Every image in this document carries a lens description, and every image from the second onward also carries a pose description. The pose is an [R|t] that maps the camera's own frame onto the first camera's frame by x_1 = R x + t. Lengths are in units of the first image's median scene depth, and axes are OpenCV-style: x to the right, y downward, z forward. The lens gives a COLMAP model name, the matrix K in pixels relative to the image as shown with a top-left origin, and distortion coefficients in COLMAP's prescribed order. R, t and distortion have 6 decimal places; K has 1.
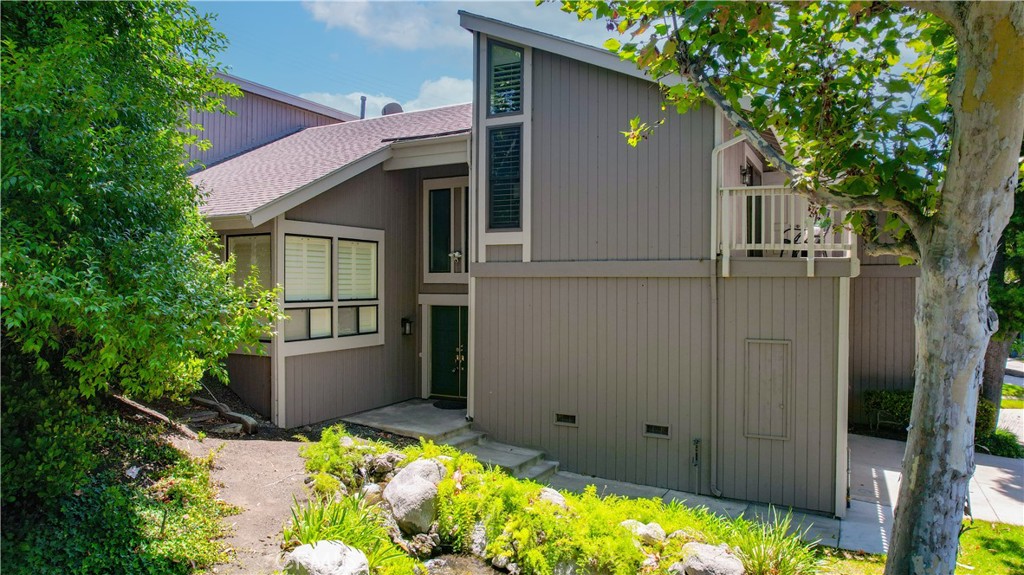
lens RADIAL K [[655.0, 0, 512.0], [0, 655.0, 287.5], [0, 0, 1]] dist [-0.079117, 0.075524]
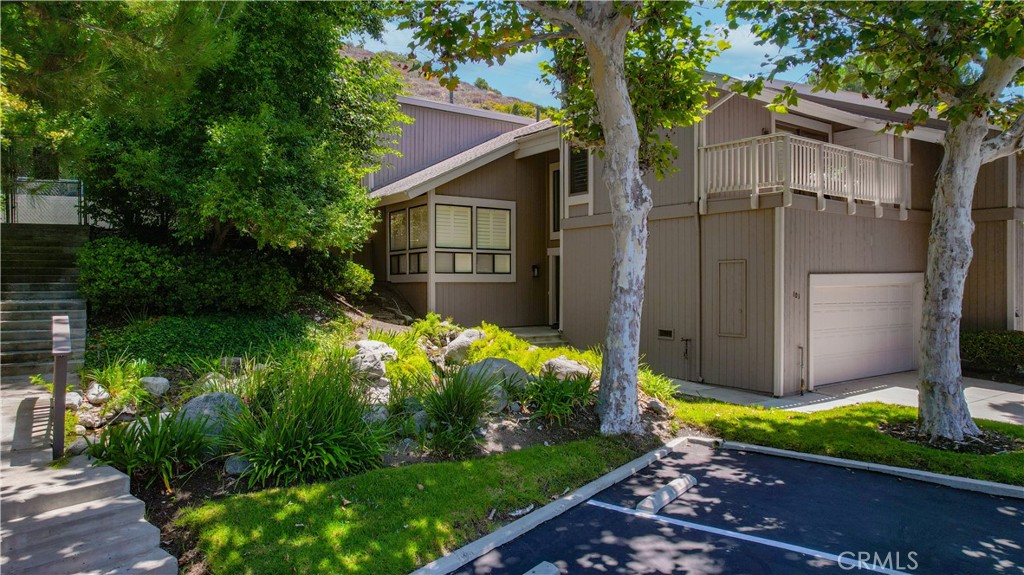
lens RADIAL K [[655.0, 0, 512.0], [0, 655.0, 287.5], [0, 0, 1]] dist [-0.079117, 0.075524]
pose [[0.892928, -0.001425, -0.450198, 0.489789], [0.000655, 0.999998, -0.001867, 0.114260], [0.450200, 0.001372, 0.892927, -0.301954]]
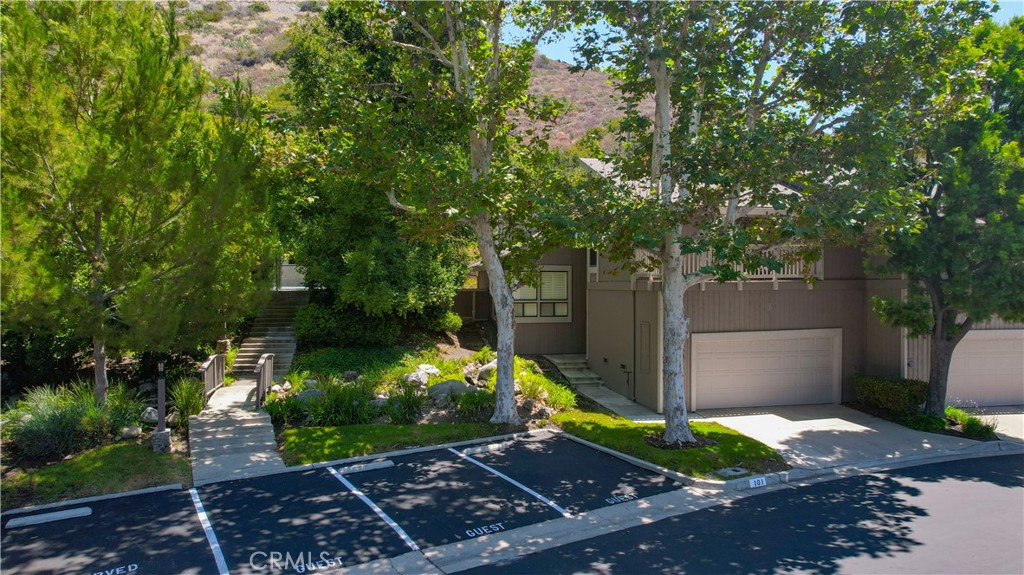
lens RADIAL K [[655.0, 0, 512.0], [0, 655.0, 287.5], [0, 0, 1]] dist [-0.079117, 0.075524]
pose [[0.650948, -0.000241, -0.759123, 1.367310], [-0.003825, 0.999986, -0.003598, -0.013645], [0.759113, 0.005246, 0.650938, -0.505658]]
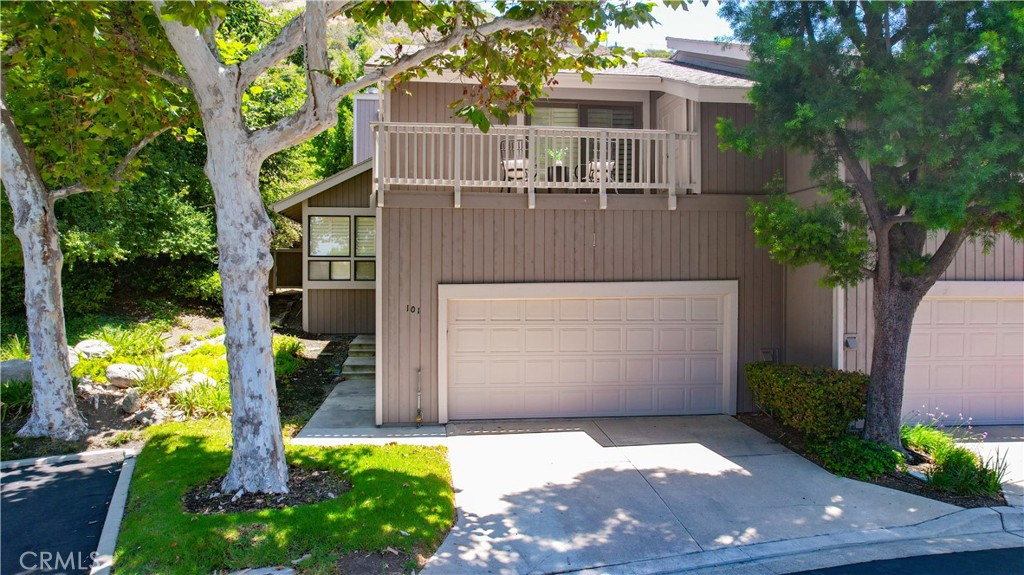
lens RADIAL K [[655.0, 0, 512.0], [0, 655.0, 287.5], [0, 0, 1]] dist [-0.079117, 0.075524]
pose [[0.581021, 0.000855, -0.813888, 1.231539], [-0.004243, 0.999989, -0.001978, 0.096979], [0.813878, 0.004602, 0.581018, 0.423971]]
